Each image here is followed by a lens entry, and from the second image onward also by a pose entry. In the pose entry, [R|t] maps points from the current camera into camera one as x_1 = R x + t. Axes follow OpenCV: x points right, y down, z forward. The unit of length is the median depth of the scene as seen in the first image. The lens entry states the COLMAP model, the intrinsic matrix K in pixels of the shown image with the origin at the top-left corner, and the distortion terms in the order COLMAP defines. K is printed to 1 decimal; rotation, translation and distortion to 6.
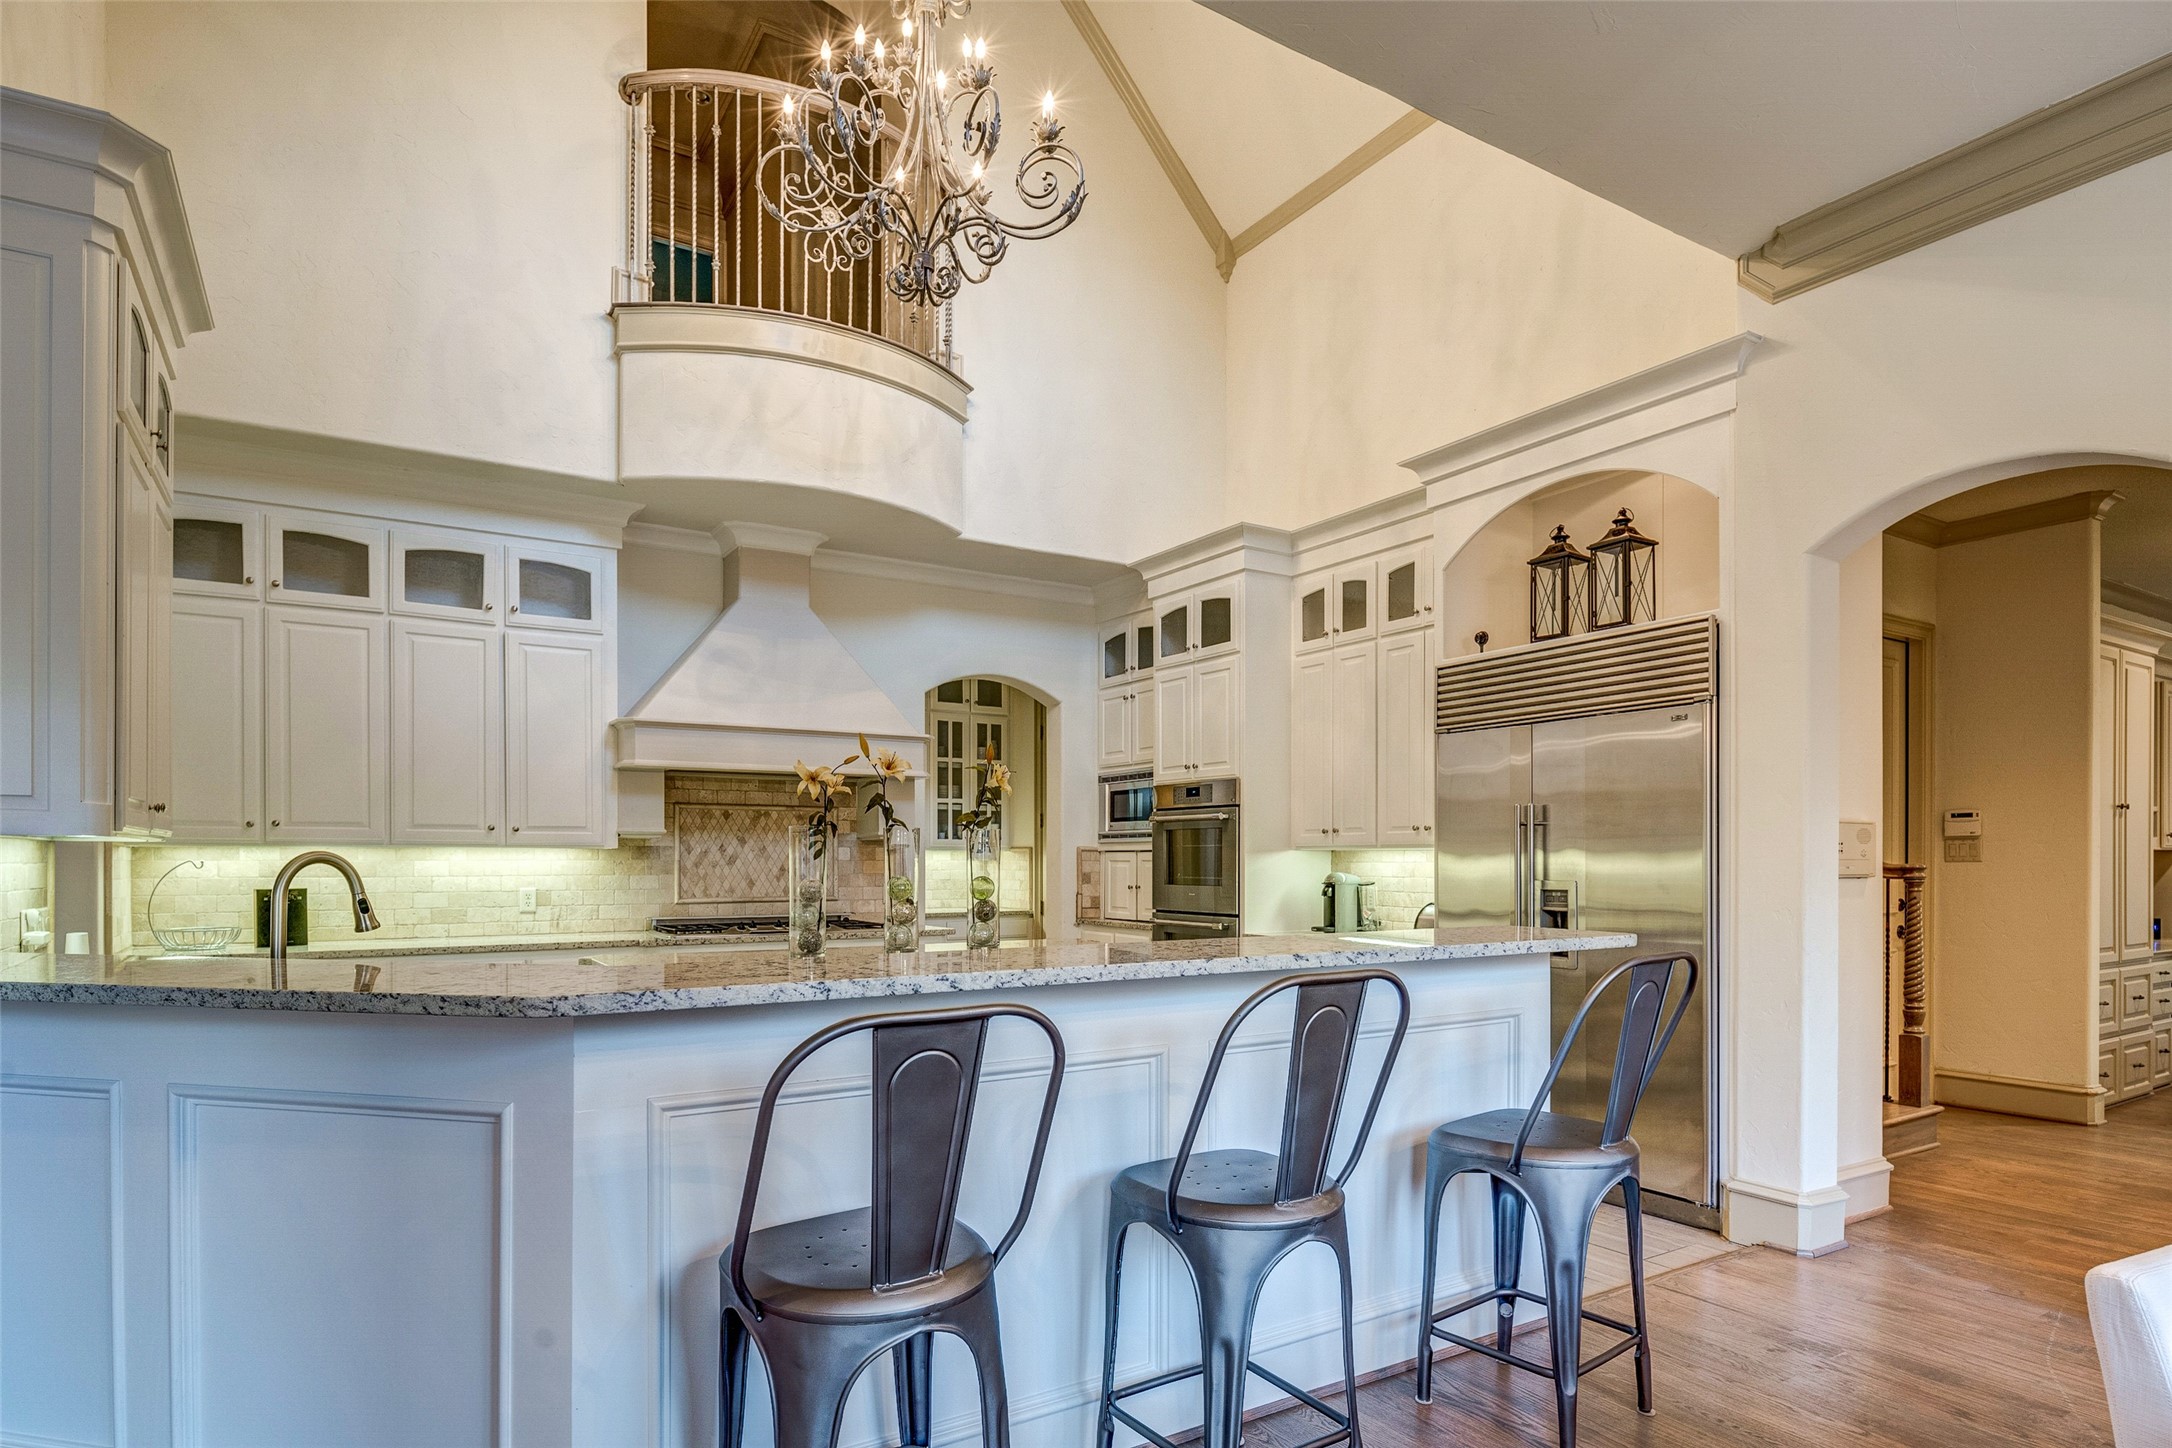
lens RADIAL K [[1174.0, 0, 1072.4], [0, 1174.0, 865.0], [0, 0, 1]] dist [-0.000089, -0.005723]
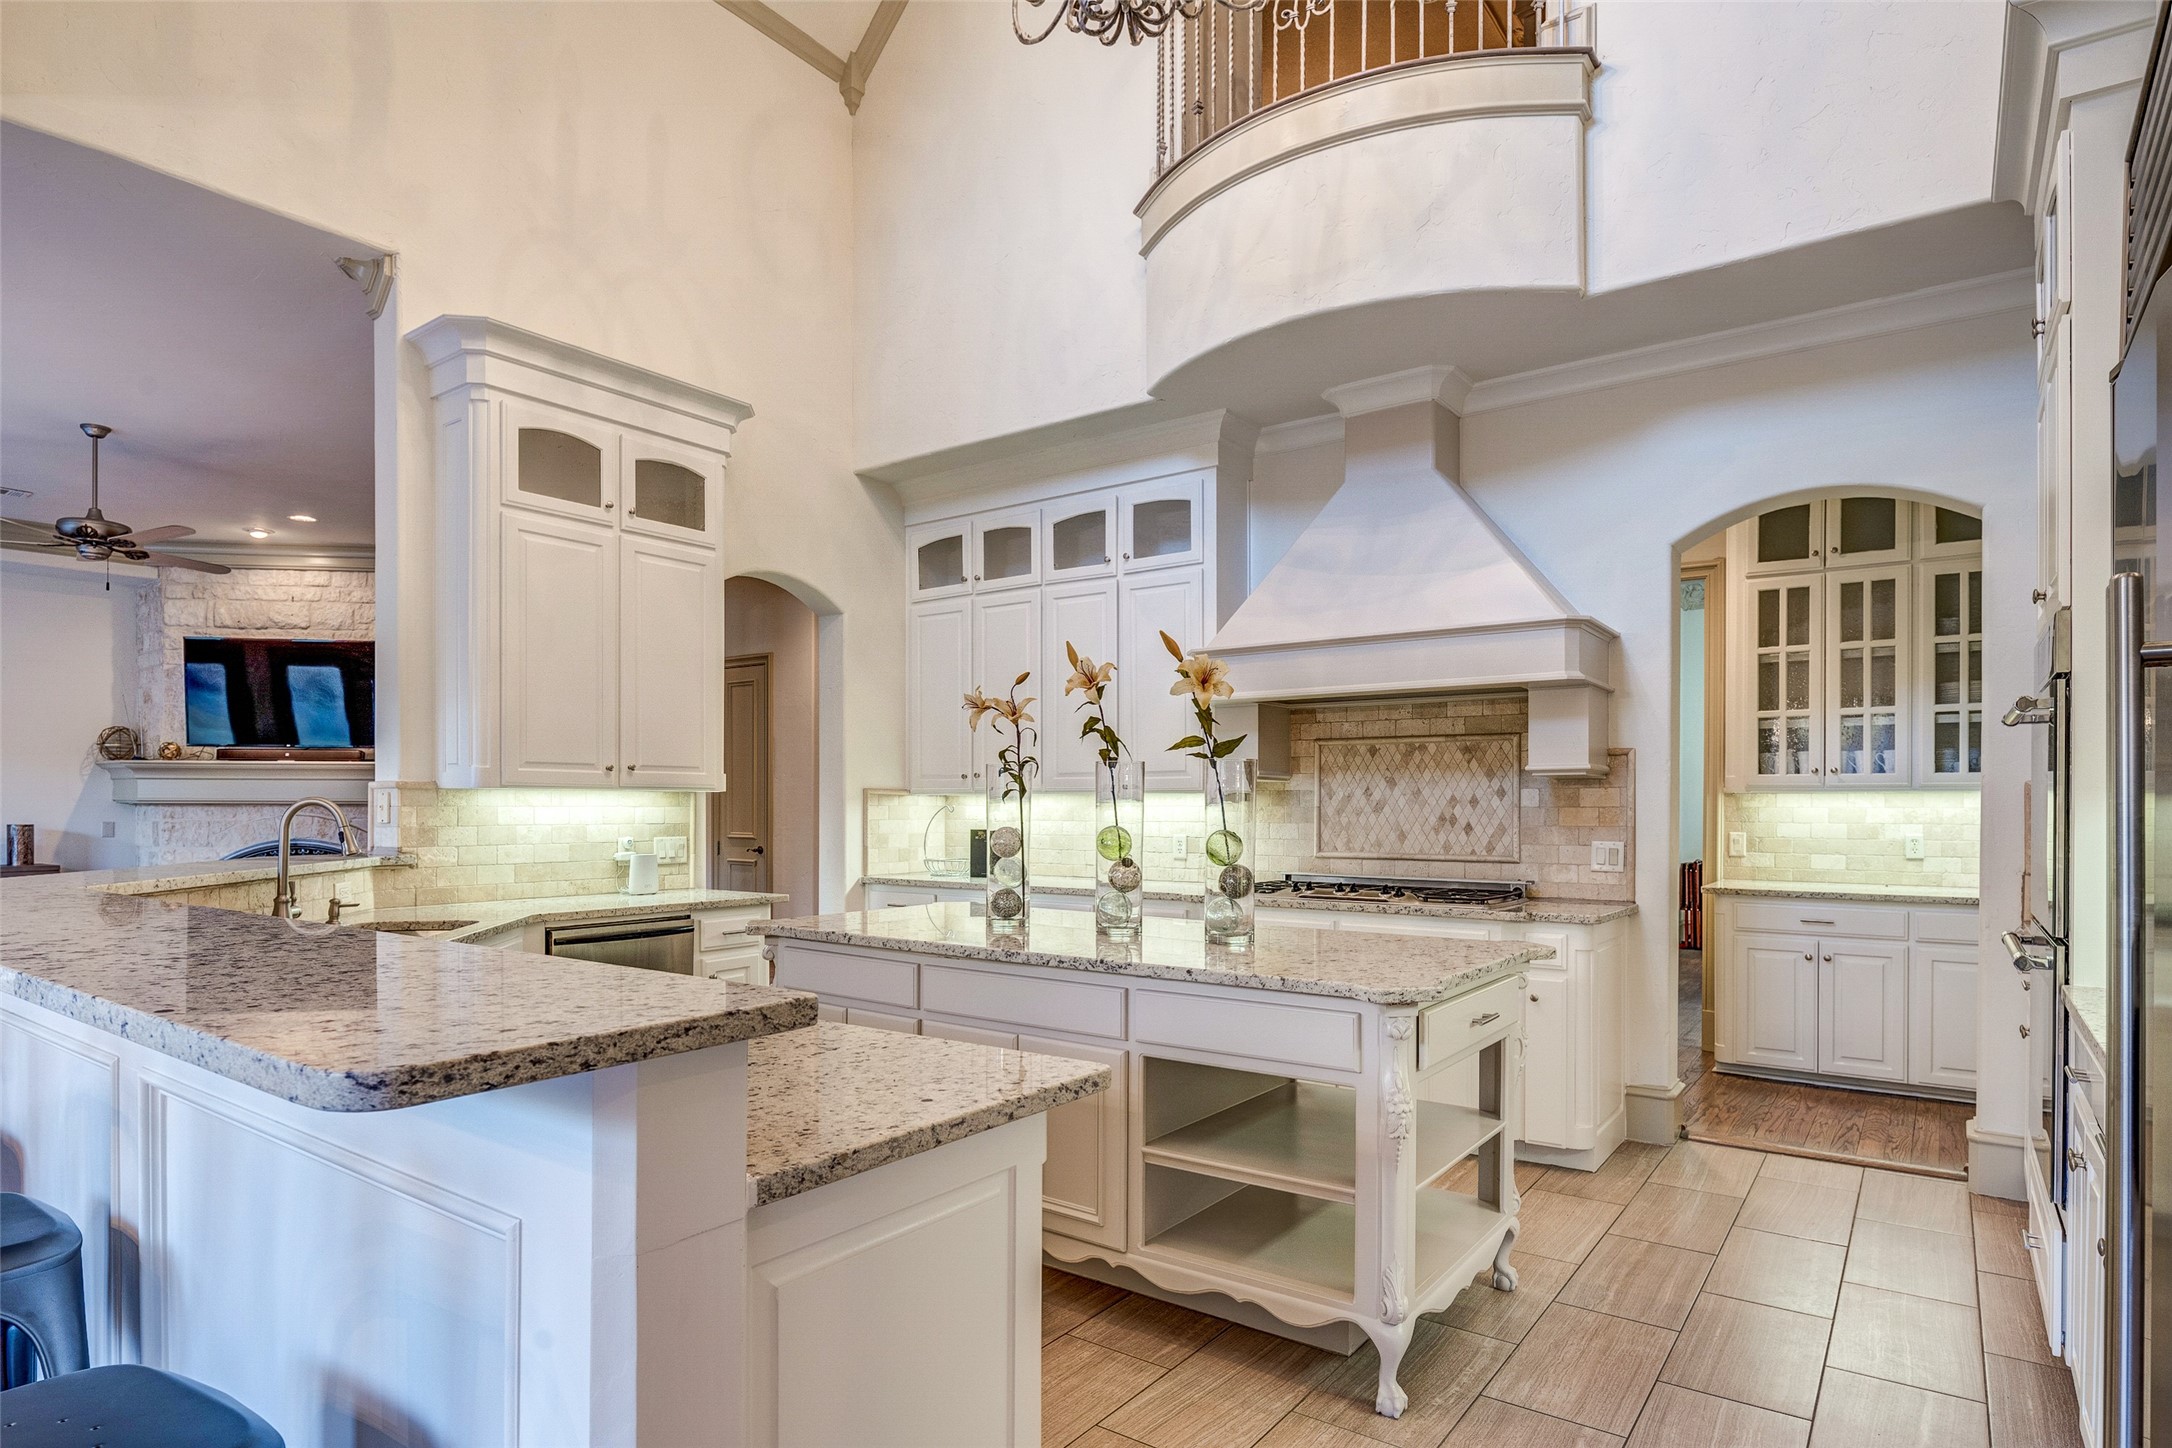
lens RADIAL K [[1174.0, 0, 1085.4], [0, 1174.0, 803.2], [0, 0, 1]] dist [-0.000089, -0.005723]
pose [[0.376539, -0.003256, -0.926395, 0.477852], [-0.008959, 0.999934, -0.007156, 0.001425], [0.926358, 0.010994, 0.376485, 0.638541]]
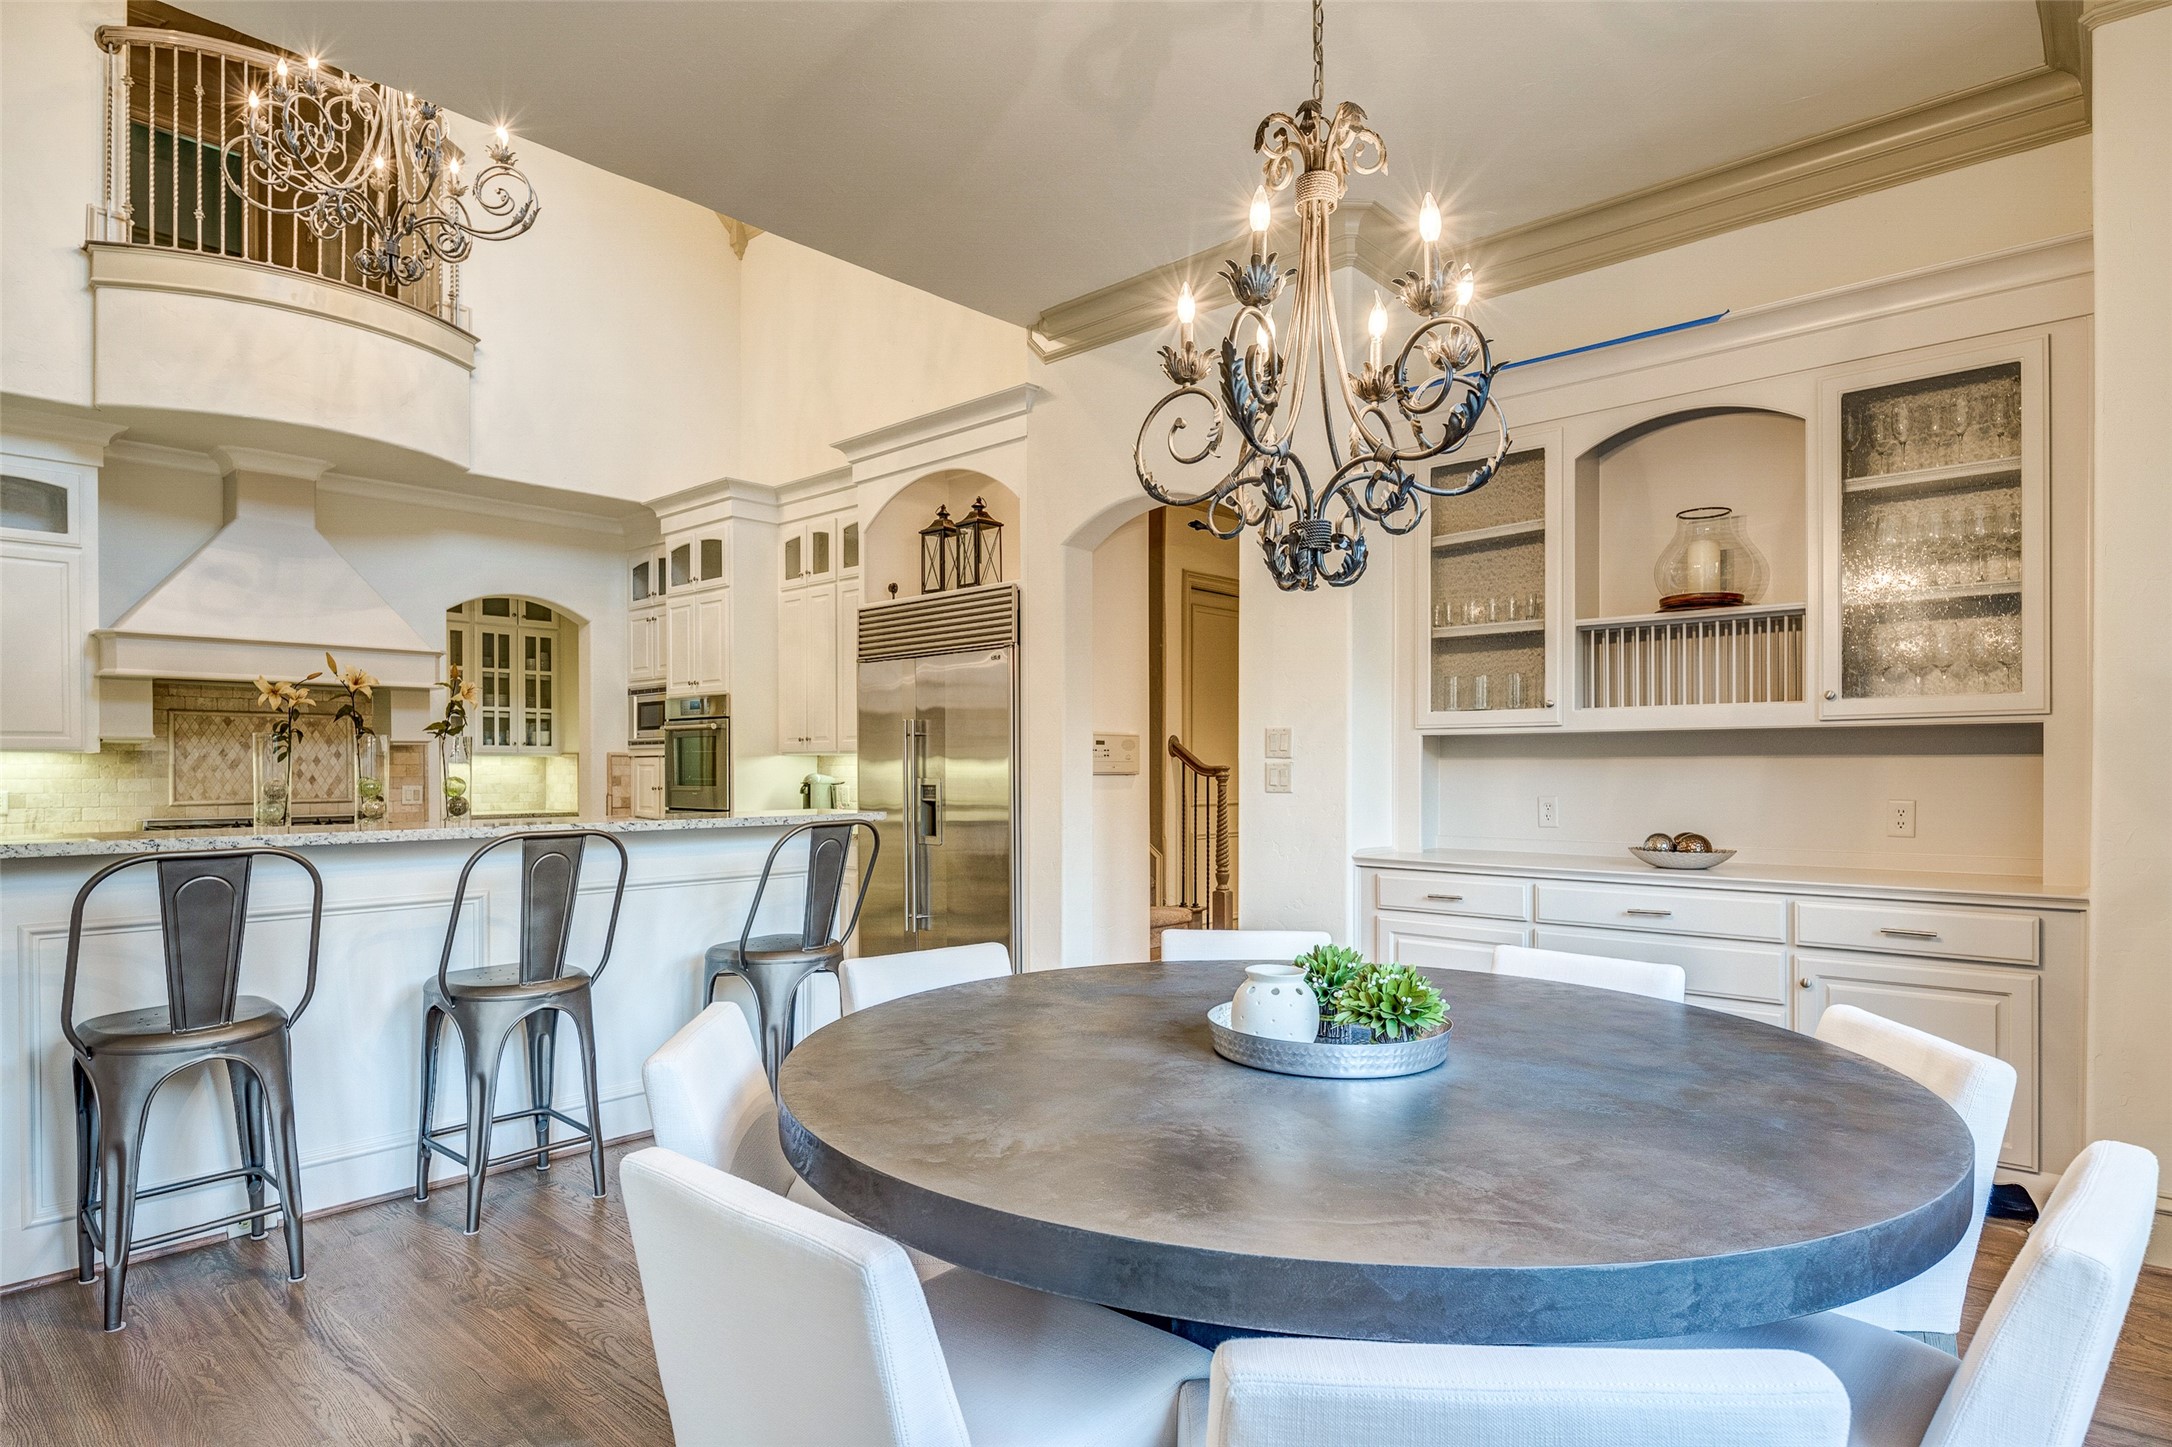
lens RADIAL K [[1174.0, 0, 1068.4], [0, 1174.0, 776.5], [0, 0, 1]] dist [-0.000089, -0.005723]
pose [[0.963022, -0.003614, 0.269399, 0.185521], [0.002842, 0.999991, 0.003255, 0.006860], [-0.269409, -0.002369, 0.963023, -0.271316]]
